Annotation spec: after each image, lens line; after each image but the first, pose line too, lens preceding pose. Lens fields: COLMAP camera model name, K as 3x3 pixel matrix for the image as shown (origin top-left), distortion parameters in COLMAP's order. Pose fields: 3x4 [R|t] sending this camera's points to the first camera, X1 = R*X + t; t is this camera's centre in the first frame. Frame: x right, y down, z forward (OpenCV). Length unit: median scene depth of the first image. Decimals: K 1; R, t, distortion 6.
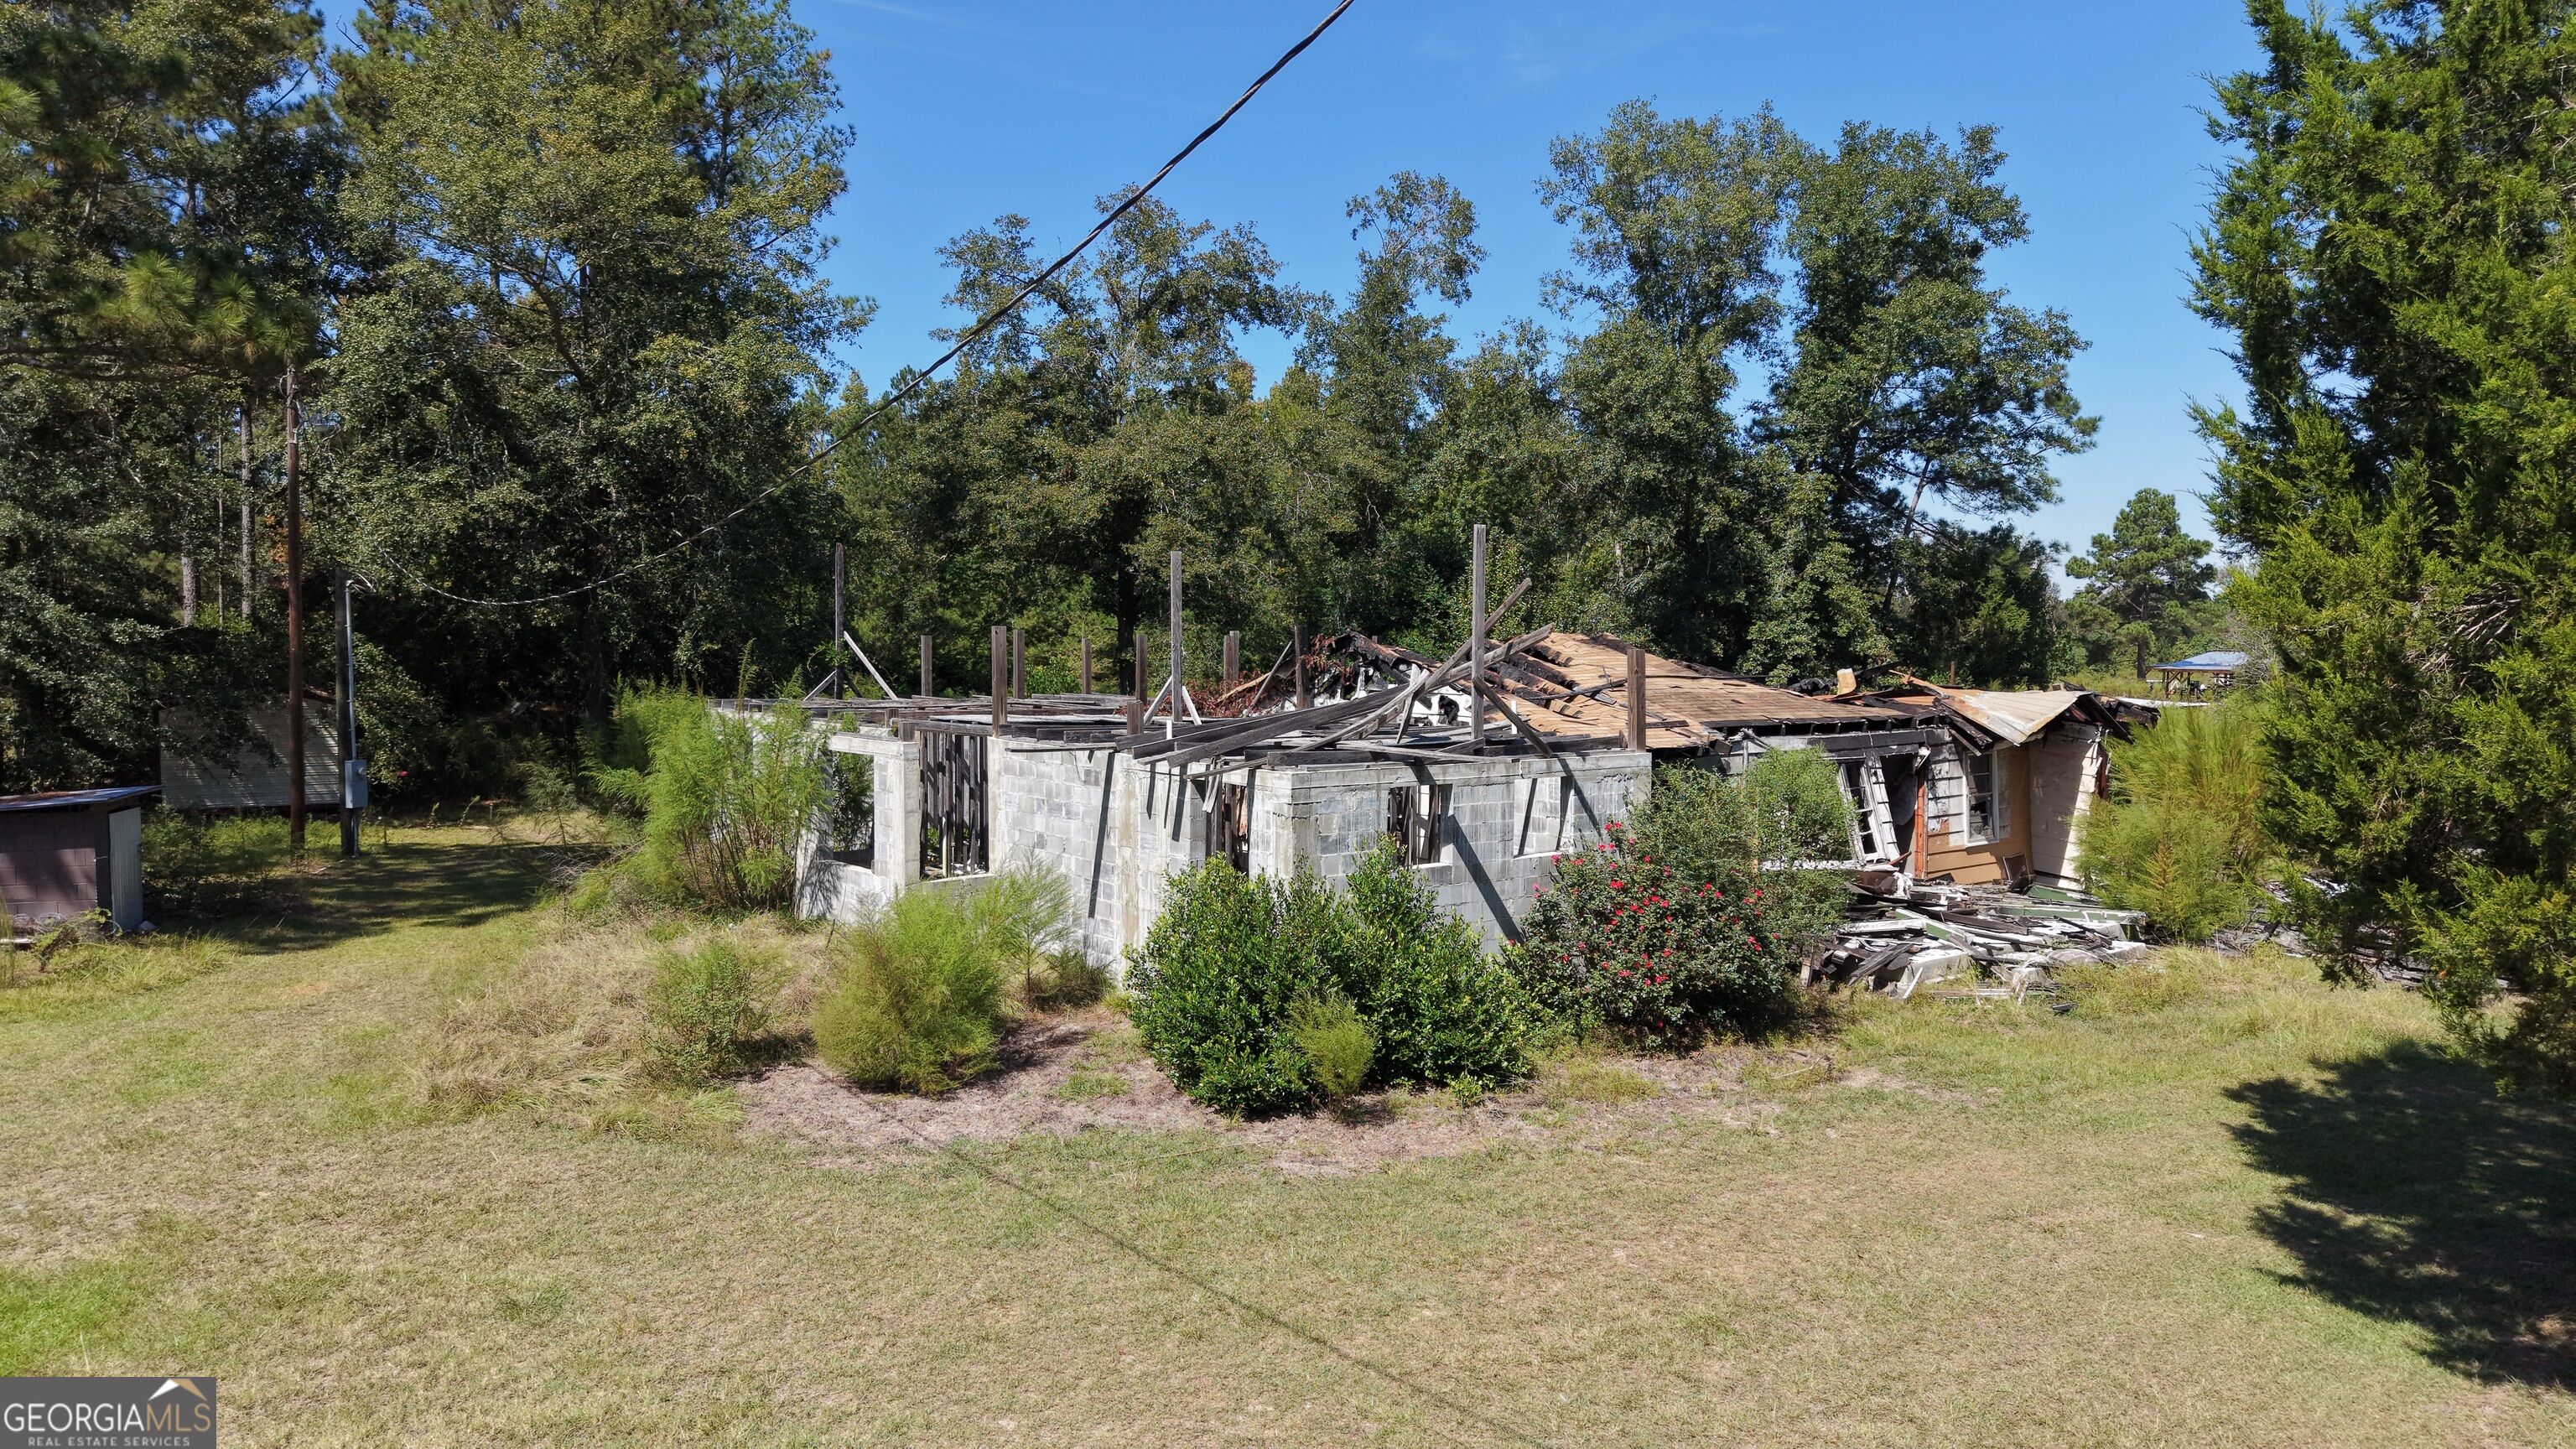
lens RADIAL K [[1729.2, 0, 1285.6], [0, 1729.2, 729.9], [0, 0, 1]] dist [0.041436, -0.046800]
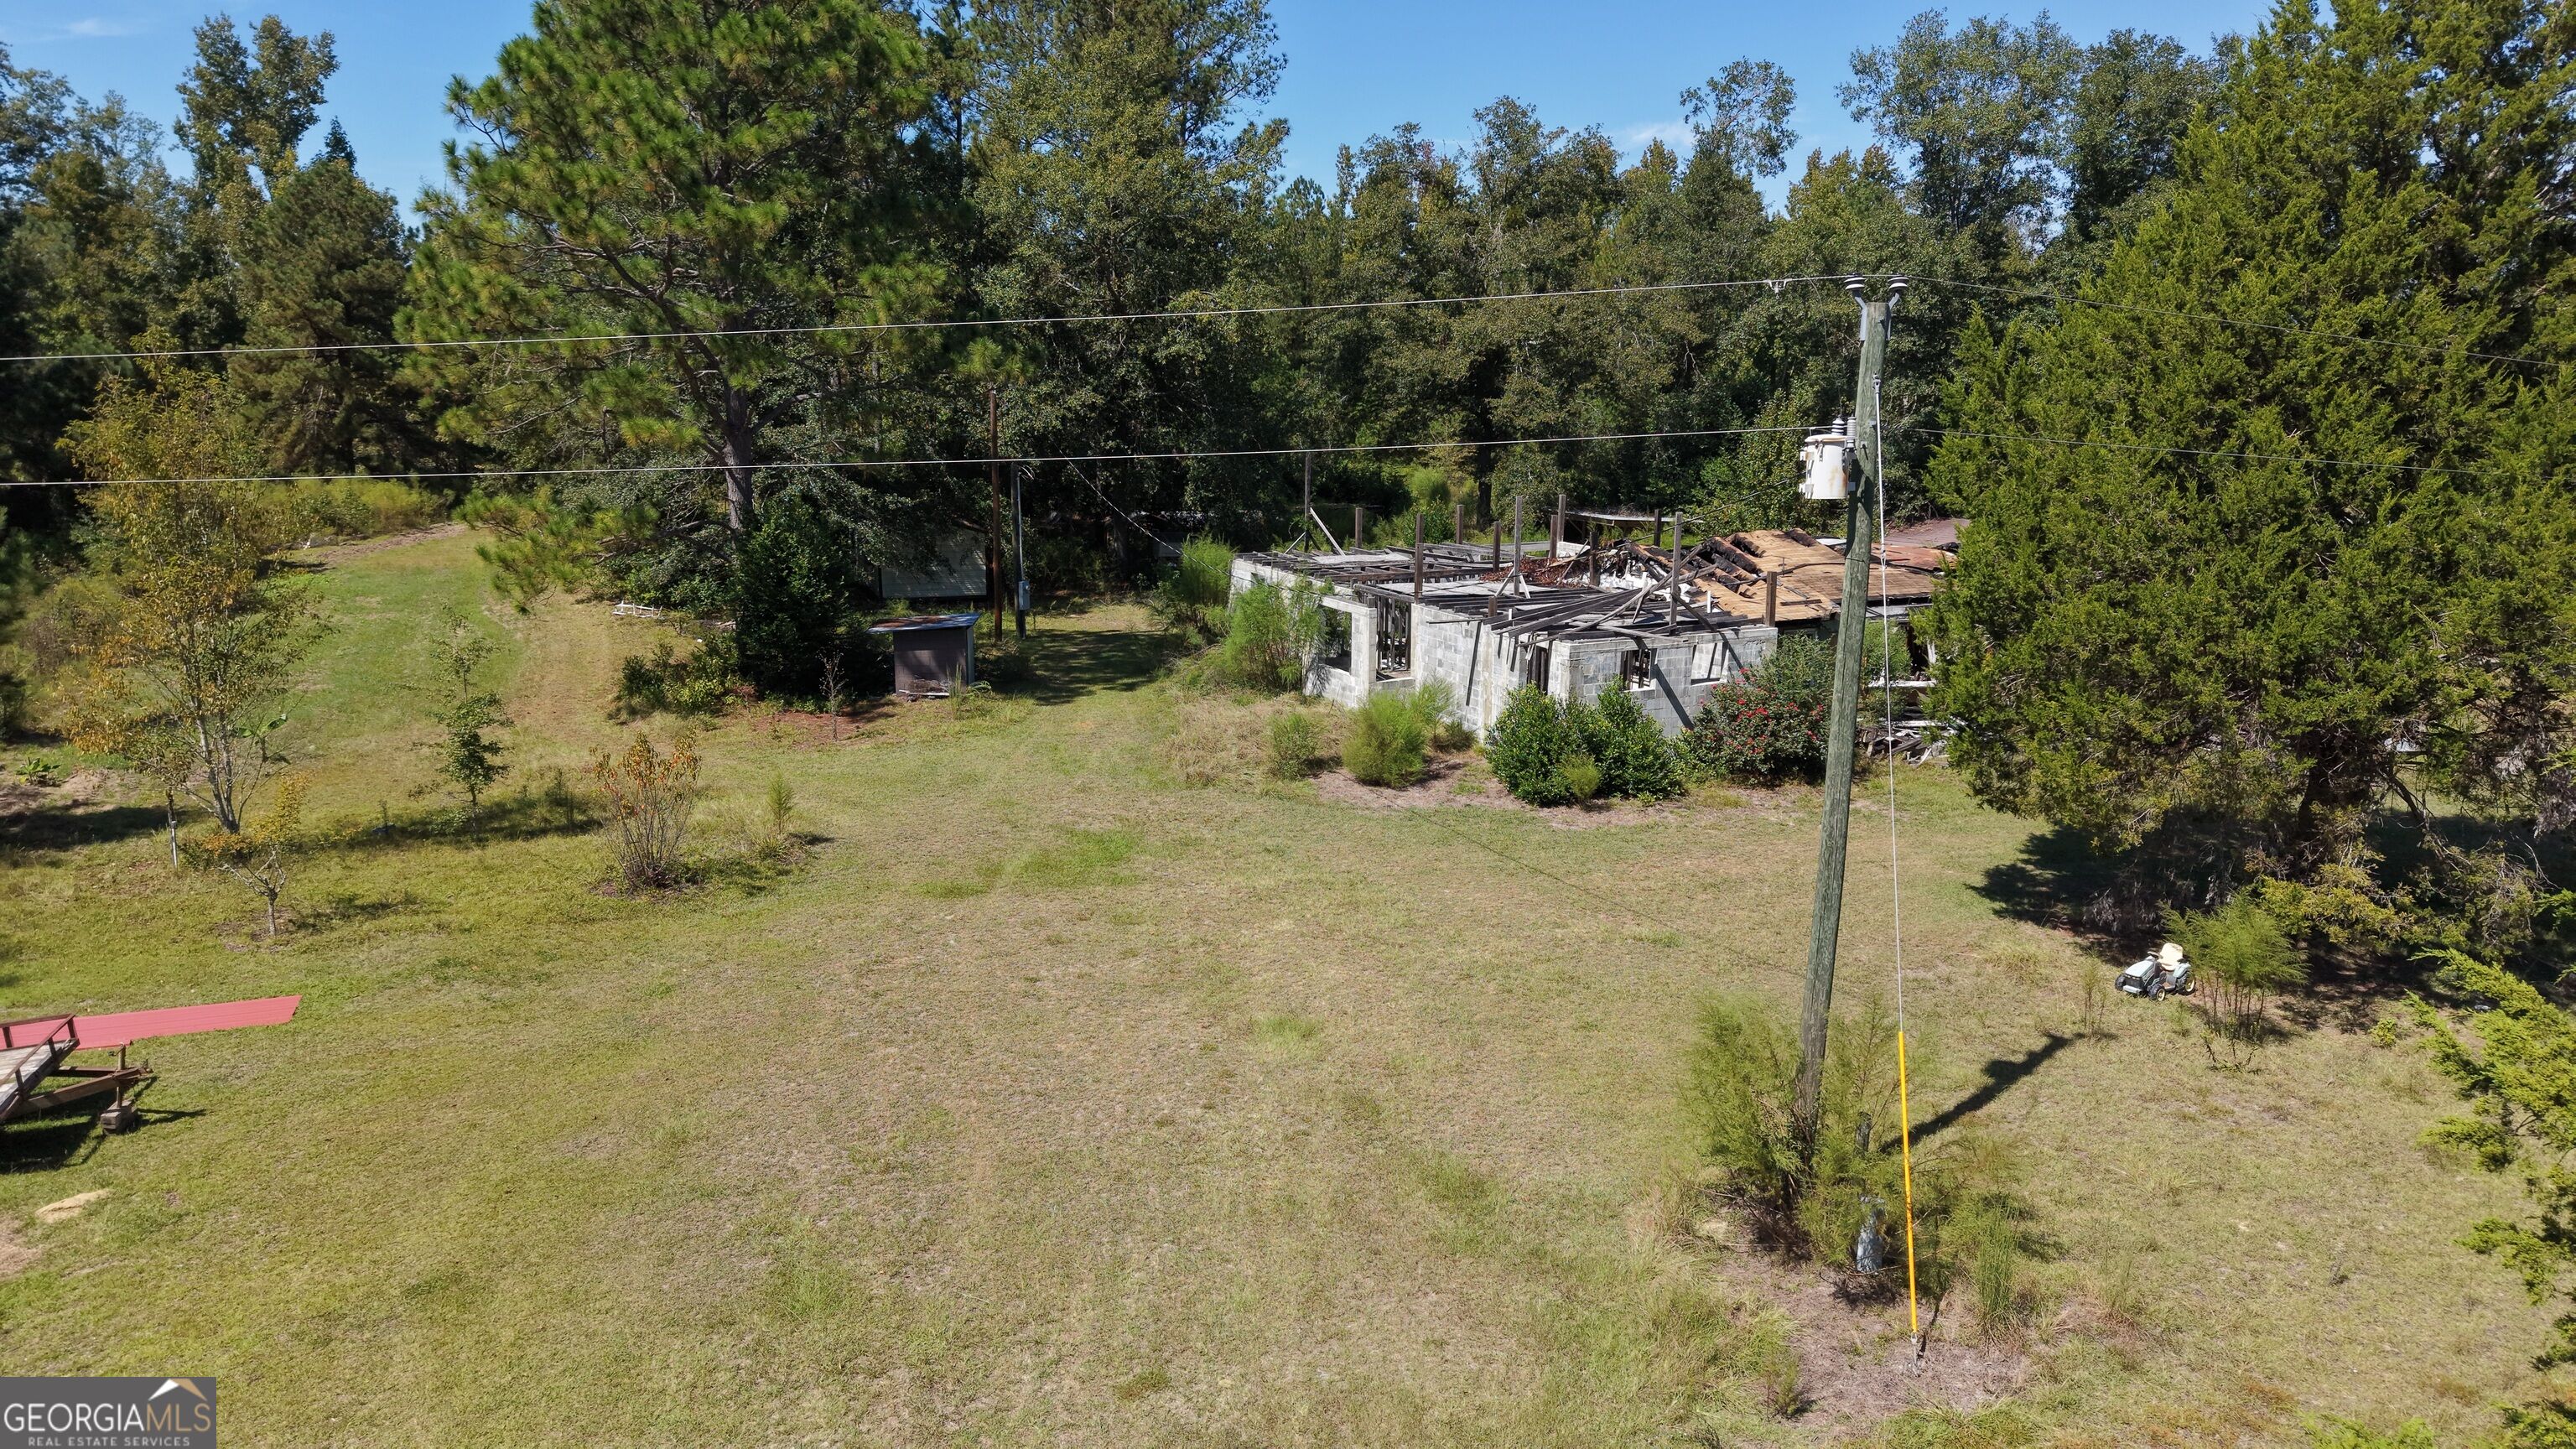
lens RADIAL K [[1729.2, 0, 1285.6], [0, 1729.2, 745.2], [0, 0, 1]] dist [0.041436, -0.046800]
pose [[0.979580, 0.042737, -0.196458, 0.059574], [-0.010062, 0.986343, 0.164397, -0.139457], [0.200801, -0.159063, 0.966632, -0.778744]]
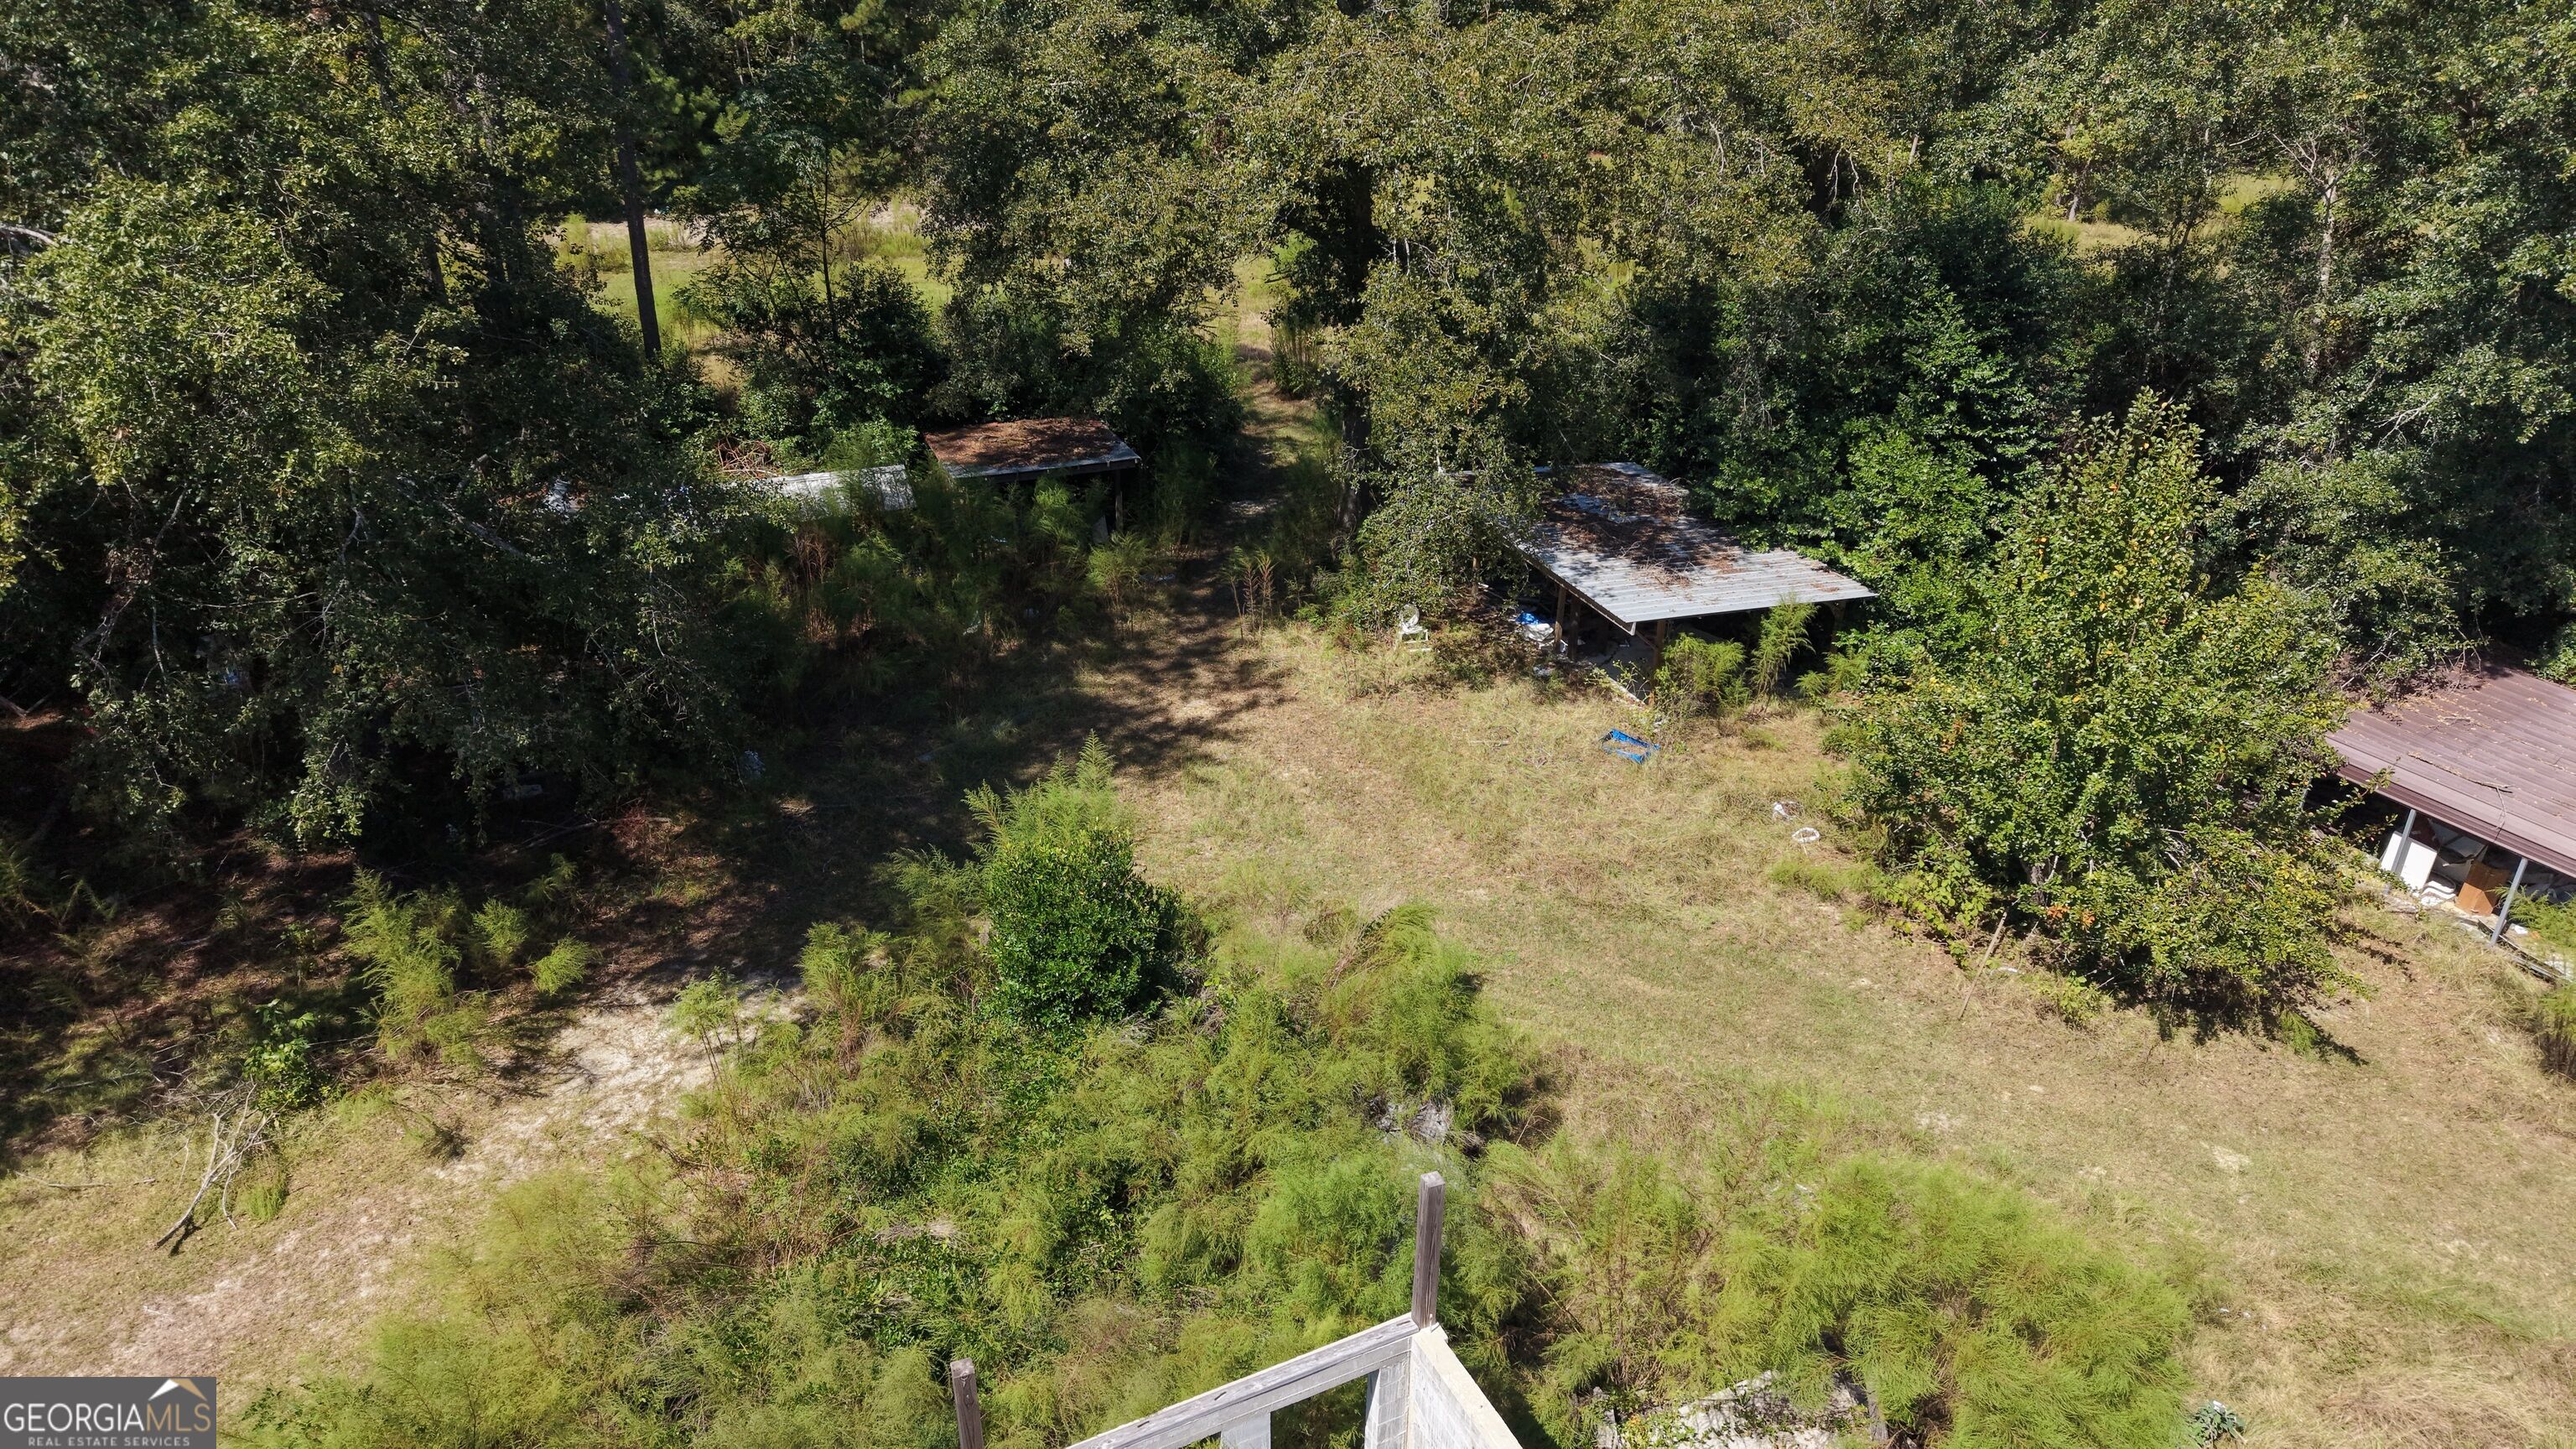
lens RADIAL K [[1729.2, 0, 1269.4], [0, 1729.2, 722.2], [0, 0, 1]] dist [0.041436, -0.046800]
pose [[0.977771, 0.094083, -0.187381, -0.005089], [-0.010418, 0.914374, 0.404737, -0.457892], [0.209415, -0.393788, 0.895029, 1.141347]]
